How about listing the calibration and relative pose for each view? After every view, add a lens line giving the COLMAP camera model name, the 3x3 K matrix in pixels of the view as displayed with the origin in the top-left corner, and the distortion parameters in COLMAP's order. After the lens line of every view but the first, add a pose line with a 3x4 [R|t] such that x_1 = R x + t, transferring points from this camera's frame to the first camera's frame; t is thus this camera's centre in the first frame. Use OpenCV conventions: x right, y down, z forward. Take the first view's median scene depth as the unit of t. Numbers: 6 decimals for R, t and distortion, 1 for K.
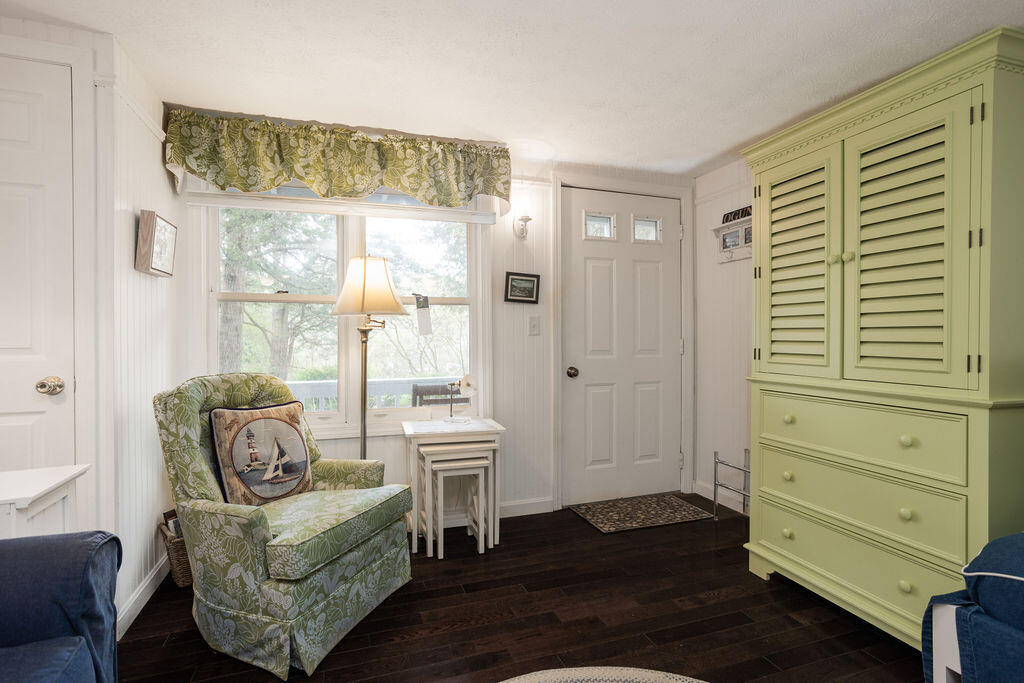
lens RADIAL K [[511.3, 0, 506.7], [0, 511.3, 337.0], [0, 0, 1]] dist [-0.060929, 0.047530]
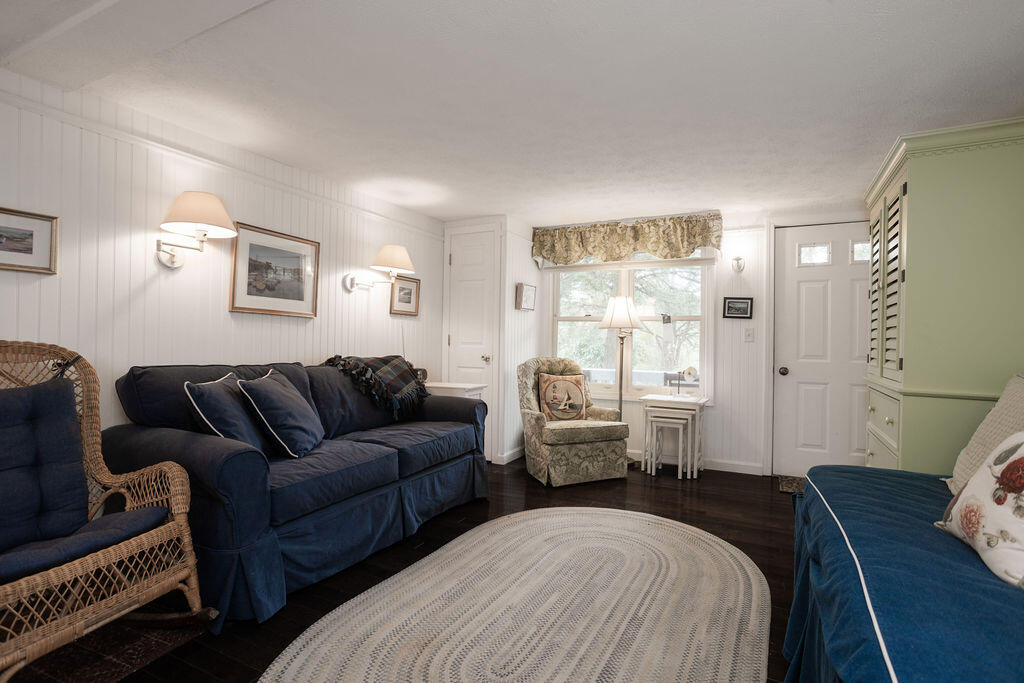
lens RADIAL K [[511.3, 0, 506.7], [0, 511.3, 337.0], [0, 0, 1]] dist [-0.060929, 0.047530]
pose [[0.682850, 0.007138, -0.730524, 0.750358], [-0.018633, 0.999797, -0.007648, 0.007137], [0.730321, 0.018834, 0.682844, -0.492951]]
